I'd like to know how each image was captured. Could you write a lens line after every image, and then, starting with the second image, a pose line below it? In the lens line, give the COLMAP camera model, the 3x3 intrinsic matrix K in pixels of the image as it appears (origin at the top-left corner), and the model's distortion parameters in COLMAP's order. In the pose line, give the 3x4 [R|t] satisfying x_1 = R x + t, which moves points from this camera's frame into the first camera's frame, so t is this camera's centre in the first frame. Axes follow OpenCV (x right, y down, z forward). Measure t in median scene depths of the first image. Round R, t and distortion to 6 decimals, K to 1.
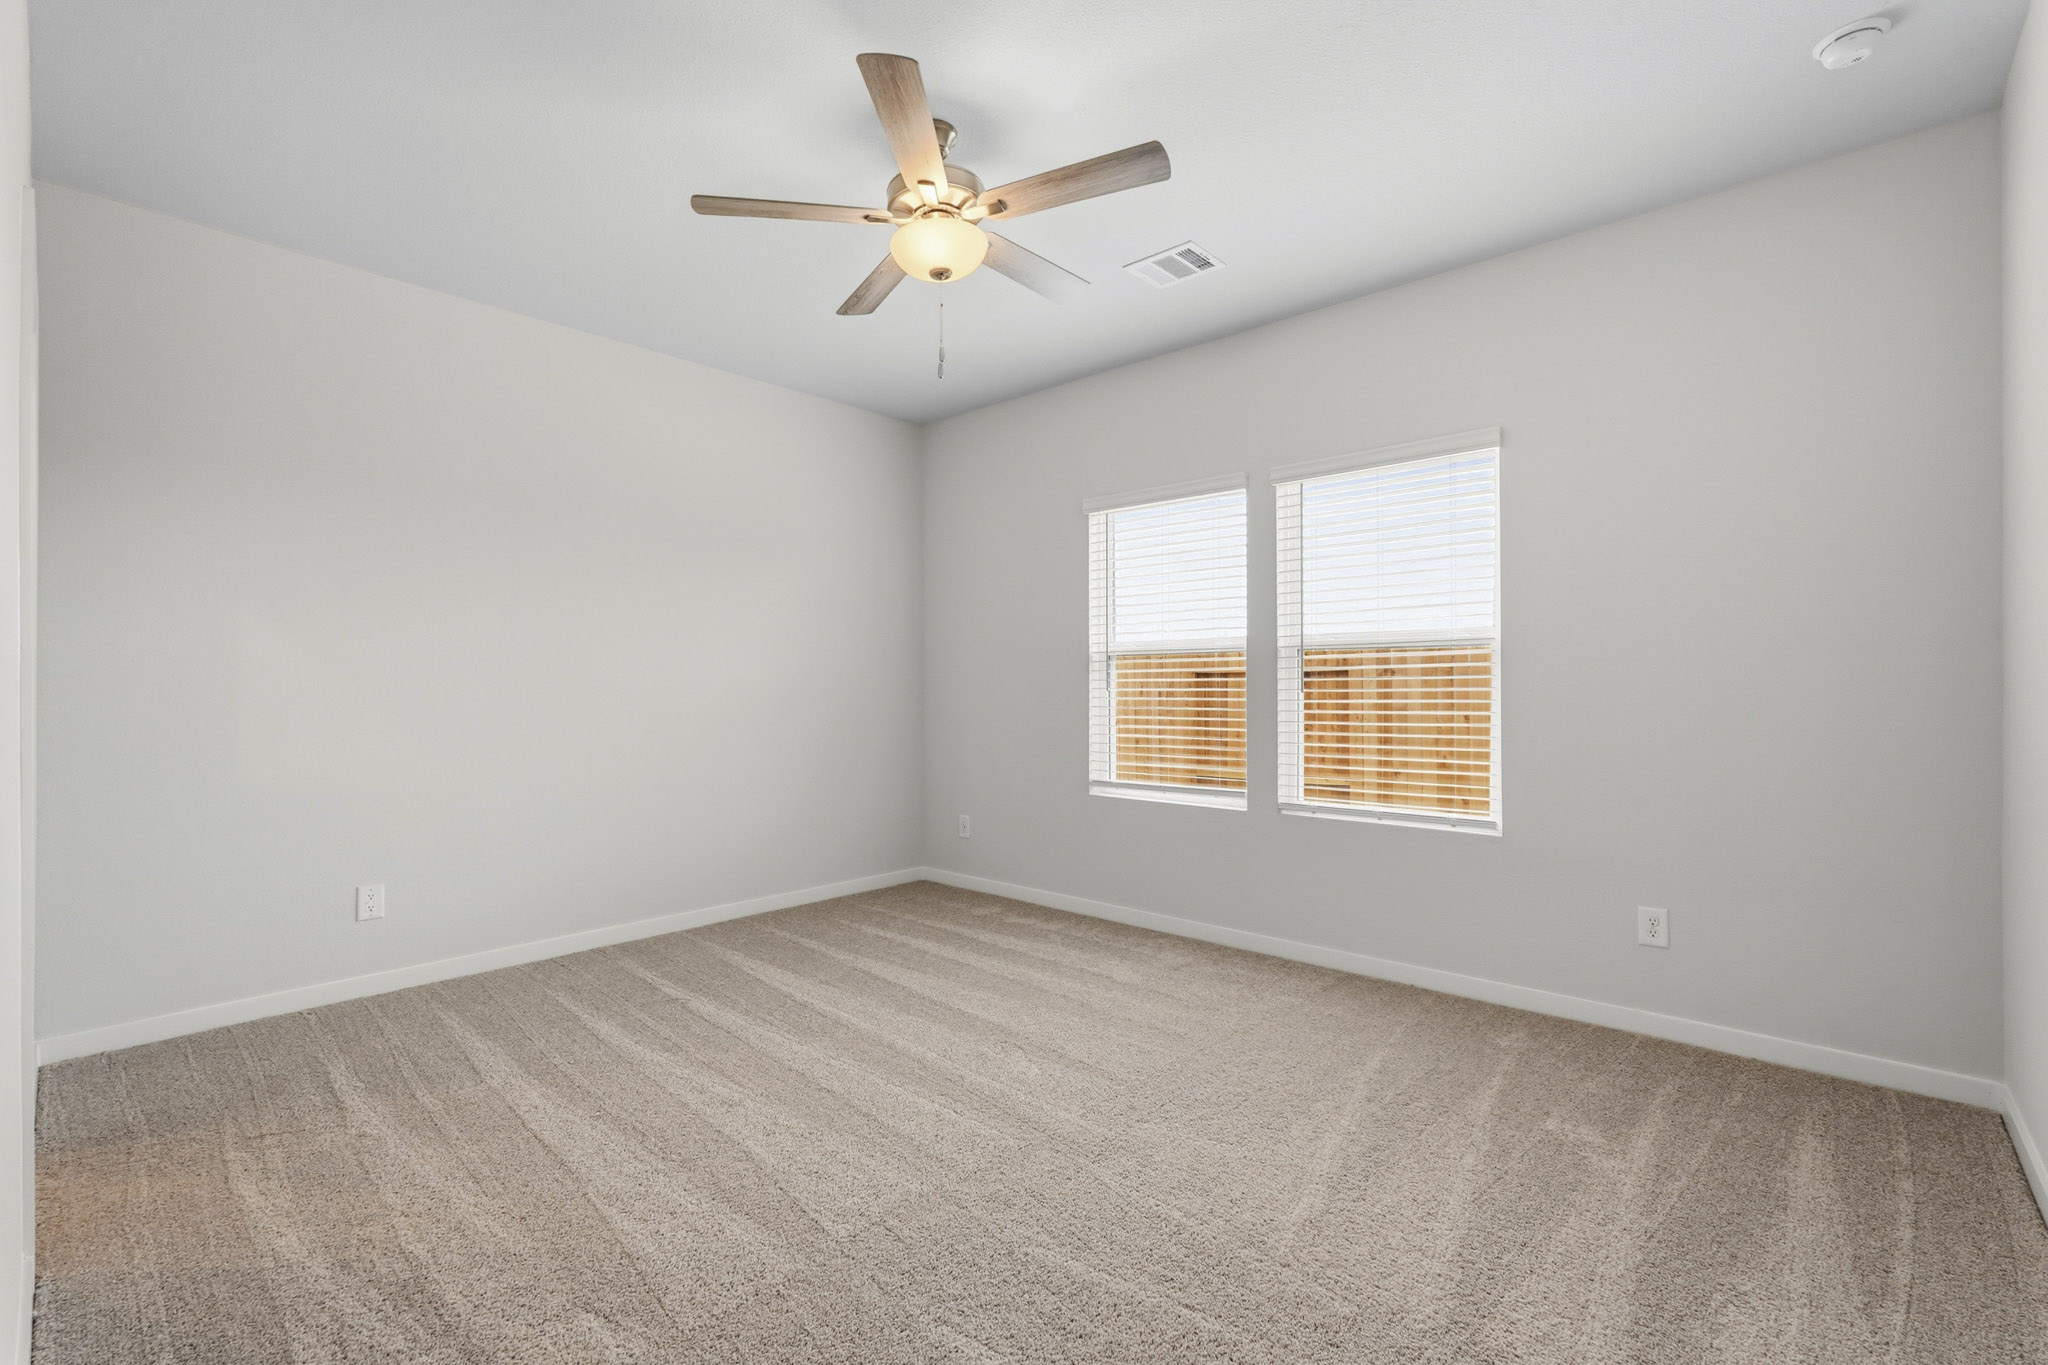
lens RADIAL K [[906.1, 0, 1022.9], [0, 906.1, 679.6], [0, 0, 1]] dist [-0.022837, 0.009318]
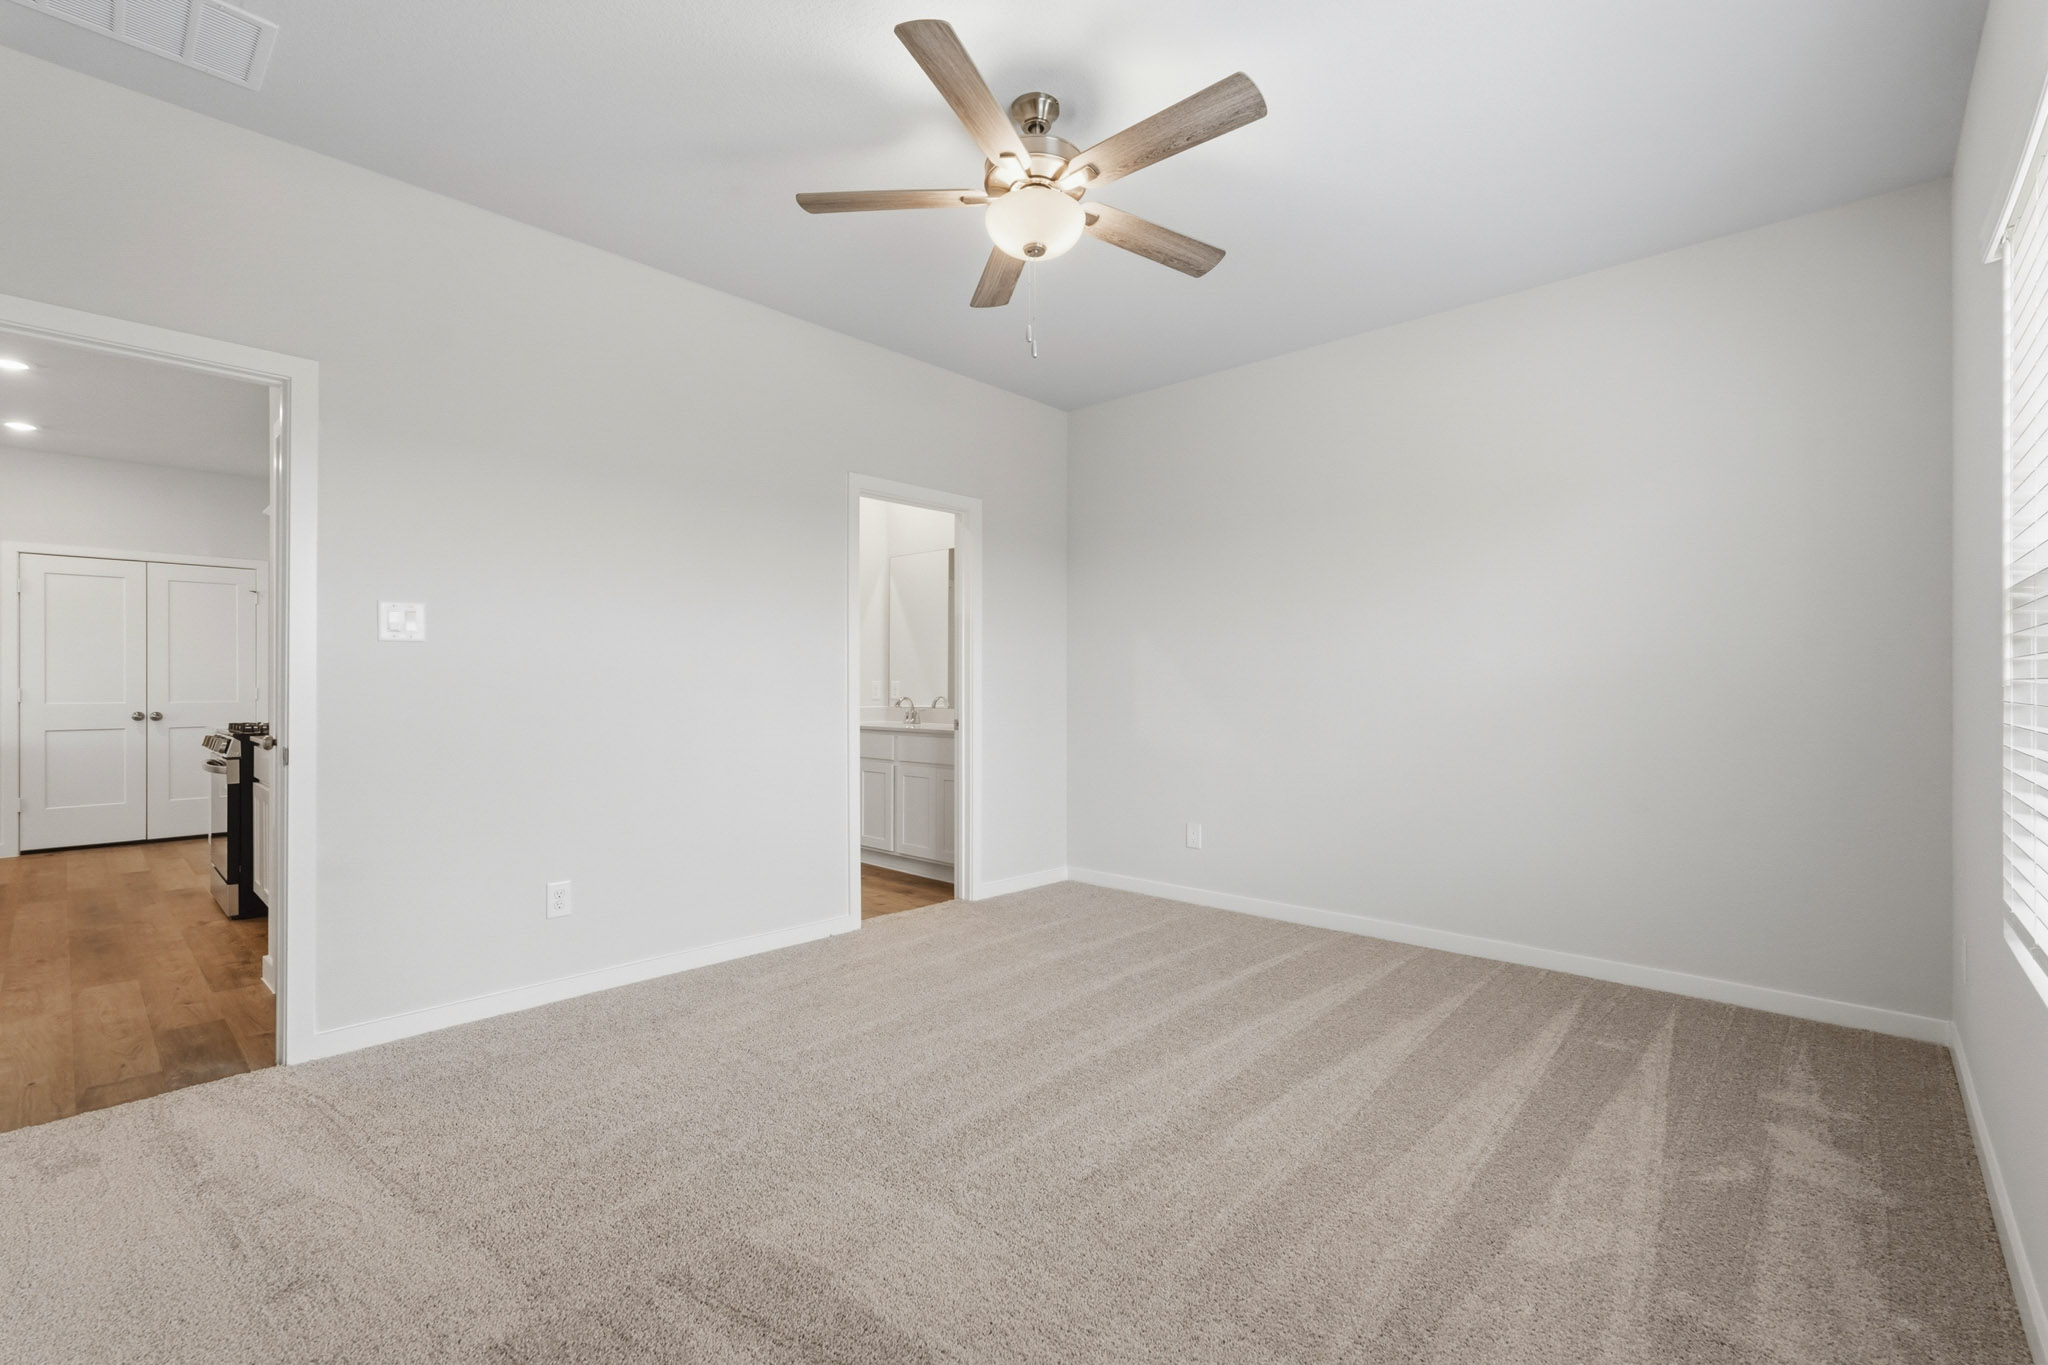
lens RADIAL K [[906.1, 0, 1022.9], [0, 906.1, 679.6], [0, 0, 1]] dist [-0.022837, 0.009318]
pose [[-0.006665, 0.002580, -0.999974, 0.597372], [0.006562, 0.999975, 0.002536, 0.003549], [0.999956, -0.006545, -0.006682, 0.671257]]
